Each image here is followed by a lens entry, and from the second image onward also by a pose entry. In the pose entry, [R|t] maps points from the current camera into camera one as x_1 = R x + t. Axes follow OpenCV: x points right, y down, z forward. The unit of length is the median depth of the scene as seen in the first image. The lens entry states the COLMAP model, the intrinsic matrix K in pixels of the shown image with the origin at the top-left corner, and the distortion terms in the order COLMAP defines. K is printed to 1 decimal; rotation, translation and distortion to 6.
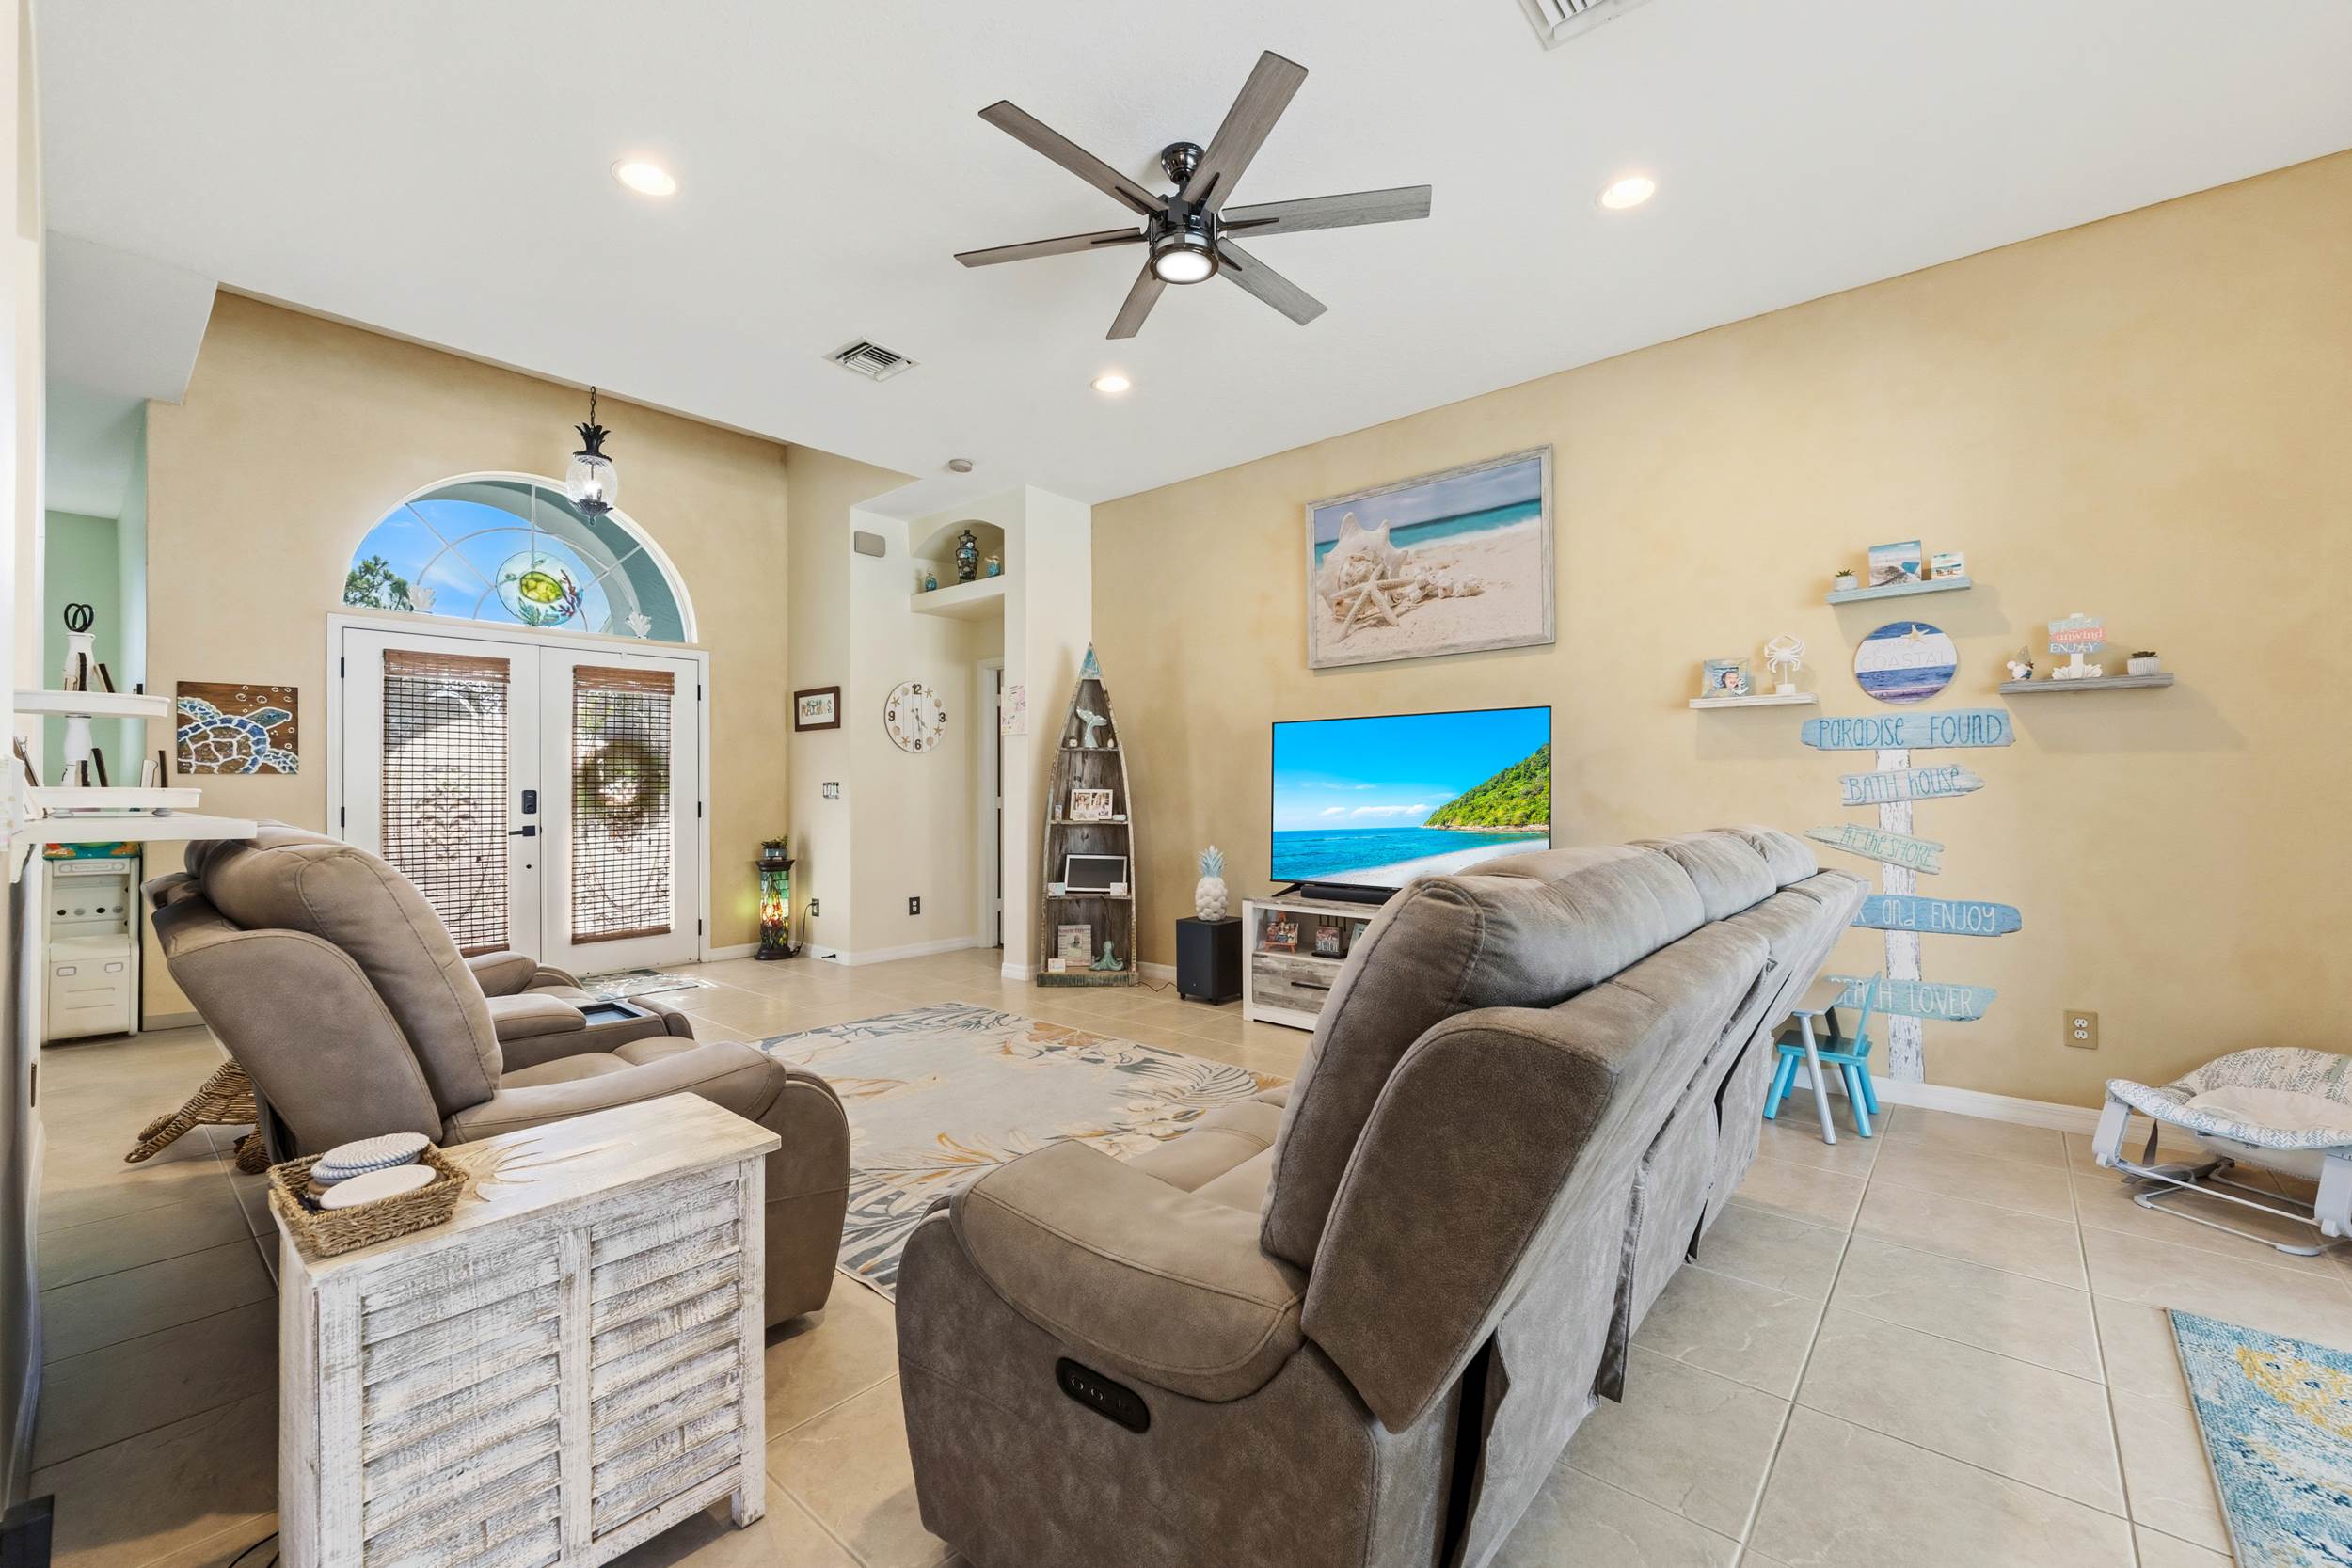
lens RADIAL K [[961.6, 0, 1166.7], [0, 961.6, 785.7], [0, 0, 1]] dist [0.000709, -0.000667]
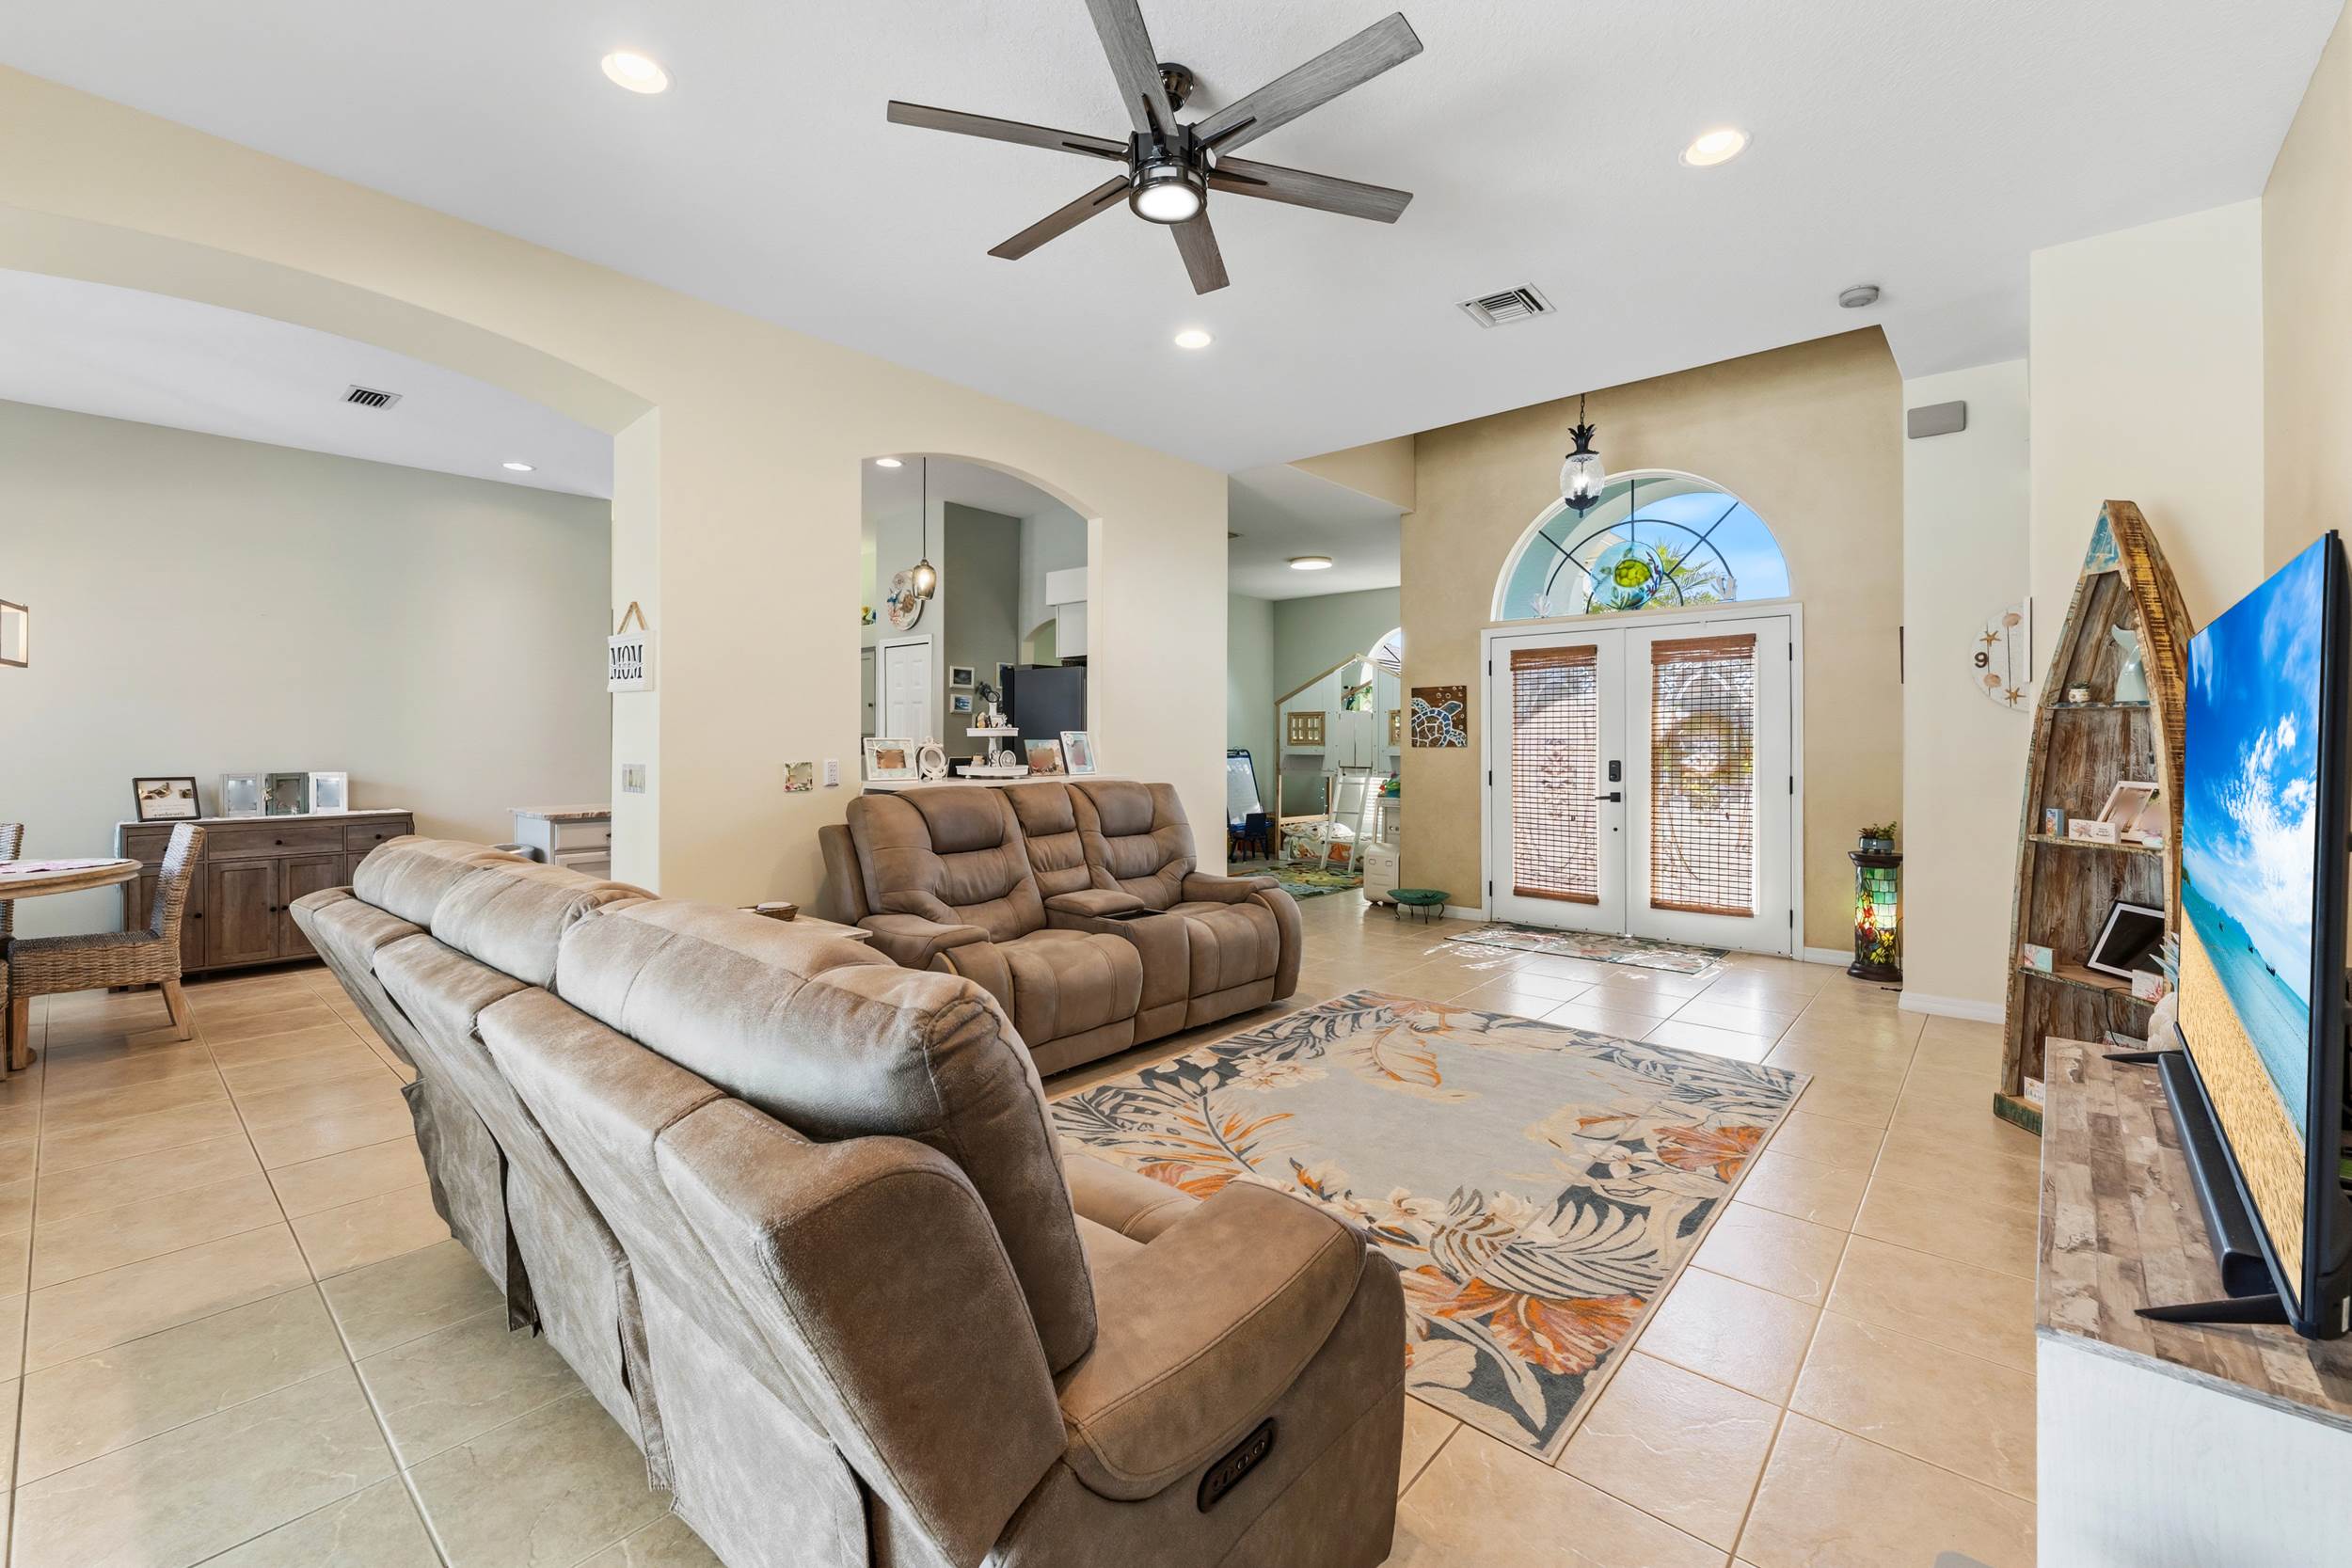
lens RADIAL K [[961.6, 0, 1170.2], [0, 961.6, 745.5], [0, 0, 1]] dist [0.000709, -0.000667]
pose [[-0.002168, 0.006890, -0.999974, 0.433835], [0.004536, 0.999966, 0.006880, -0.021851], [0.999987, -0.004521, -0.002199, 0.478748]]
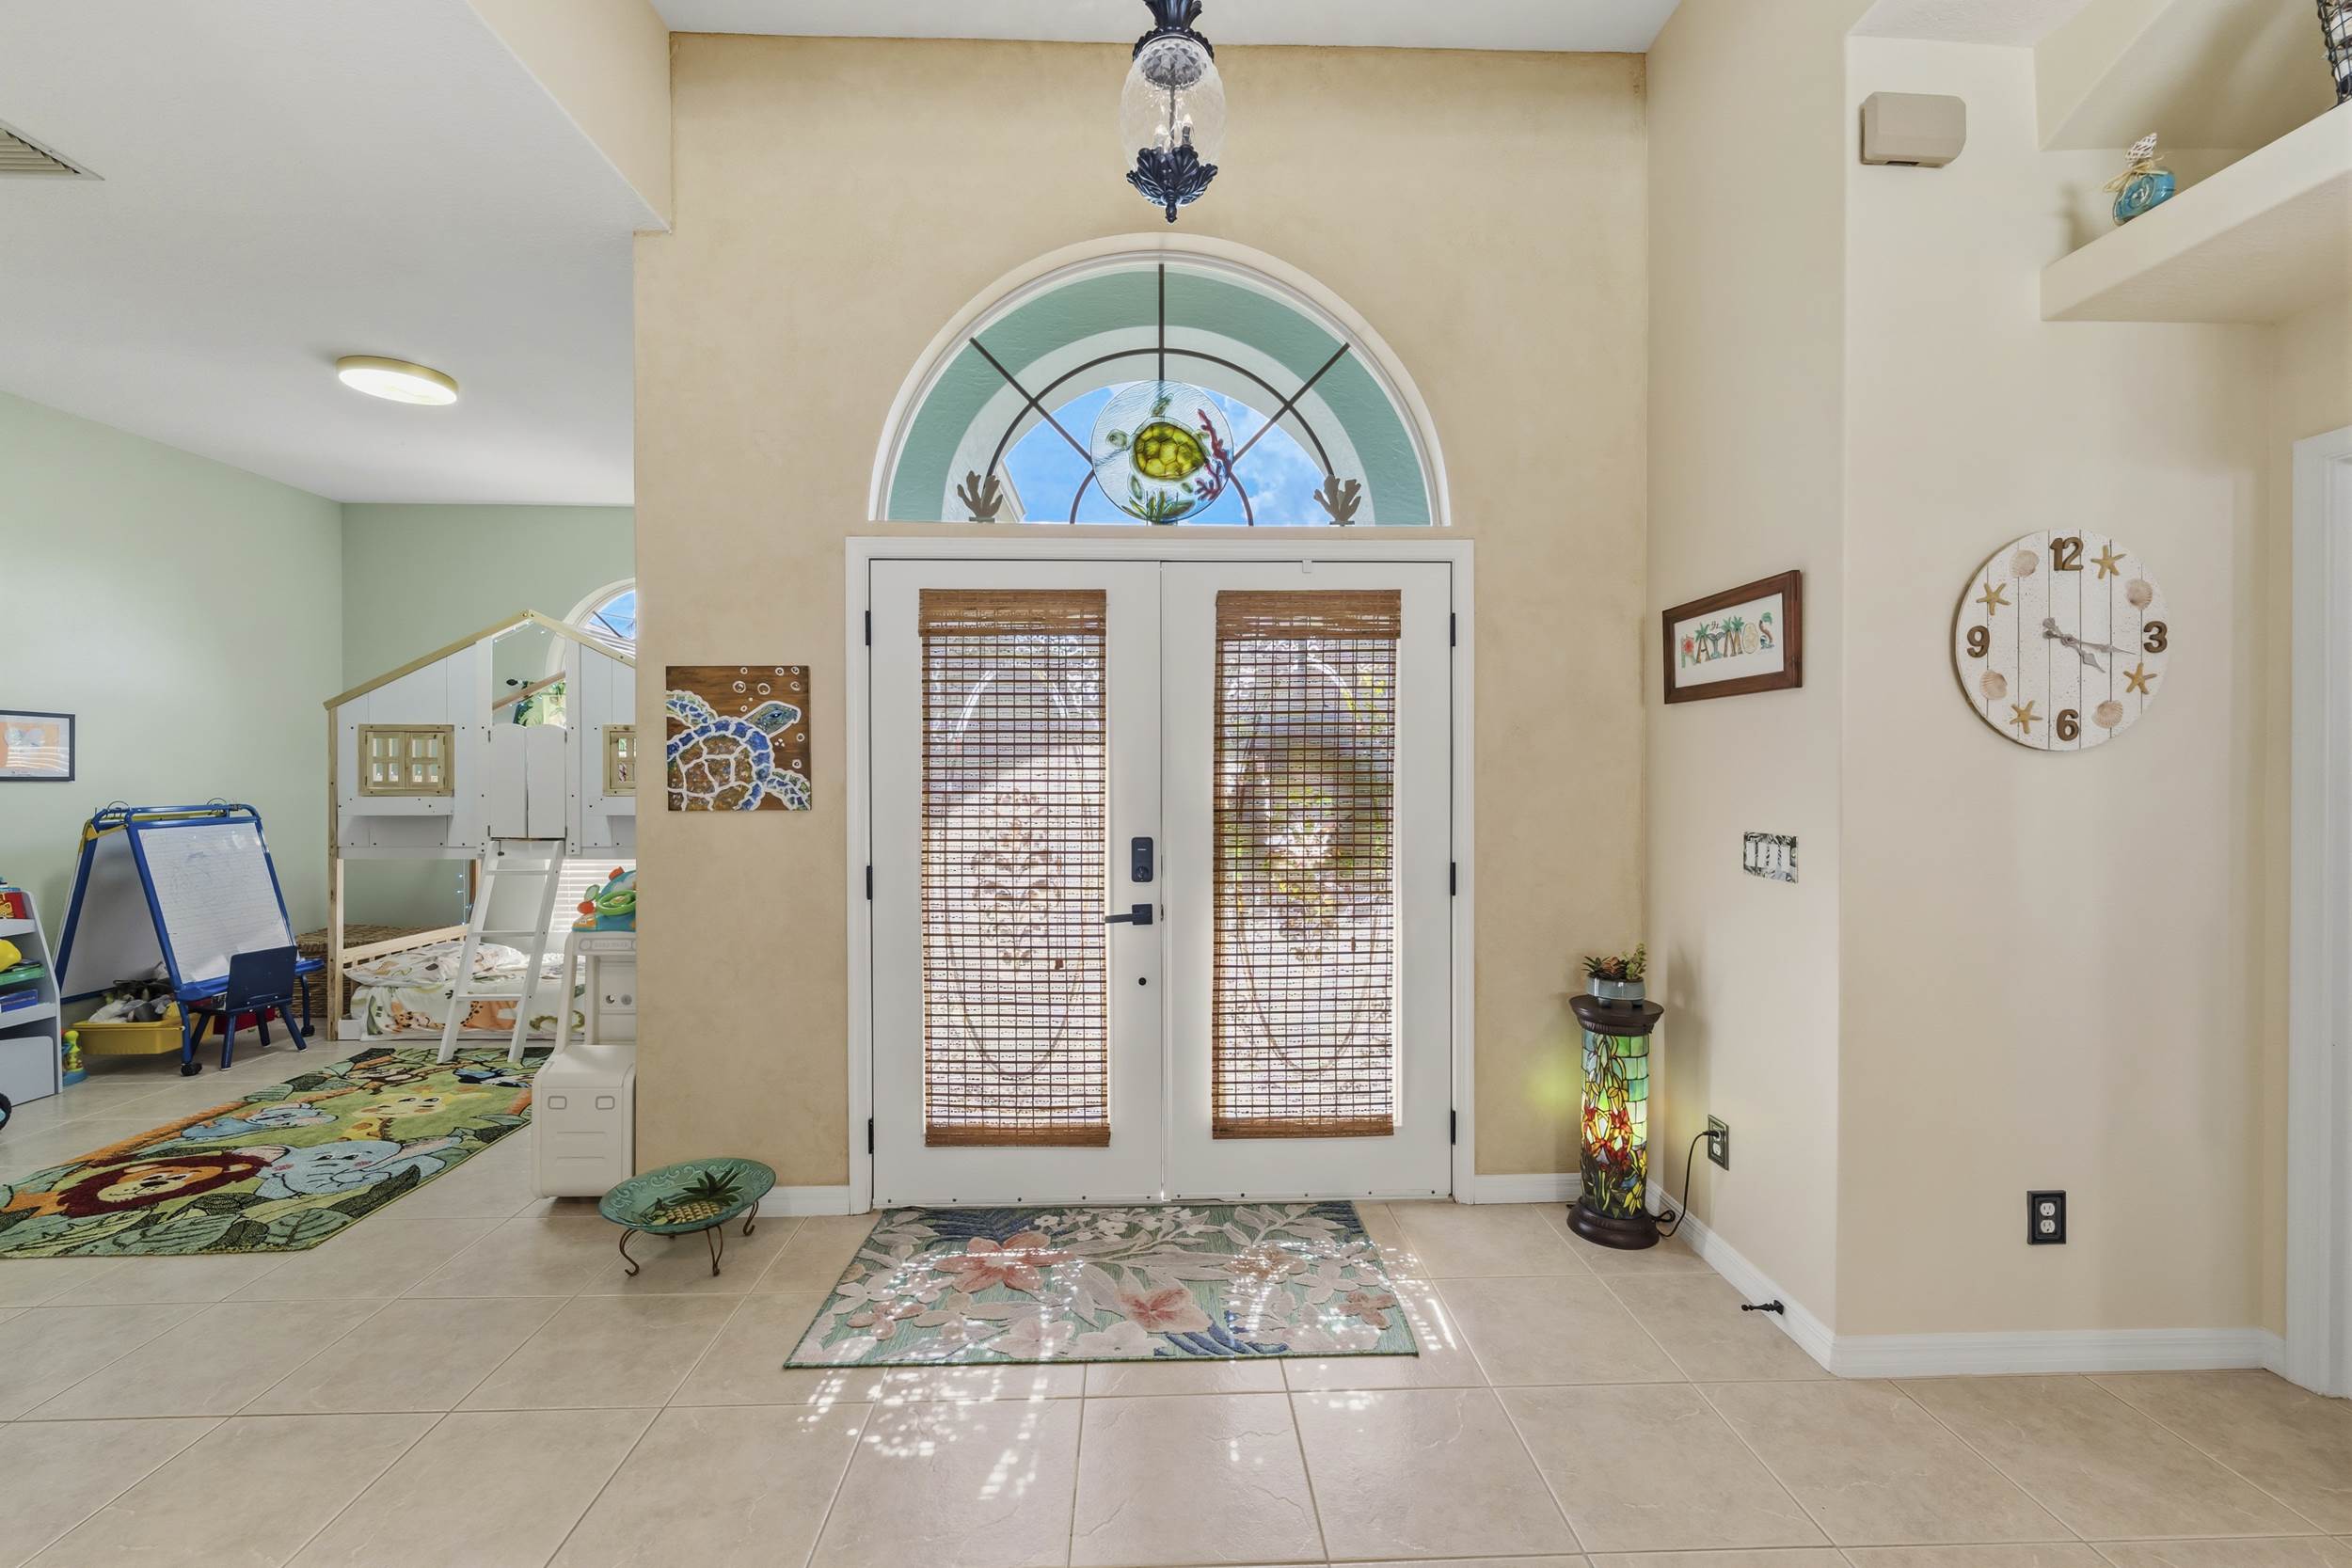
lens RADIAL K [[961.6, 0, 1177.0], [0, 961.6, 779.3], [0, 0, 1]] dist [0.000709, -0.000667]
pose [[0.685483, 0.009812, -0.728022, -0.259766], [0.000649, 0.999901, 0.014087, -0.033554], [0.728088, -0.010128, 0.685409, 0.637277]]
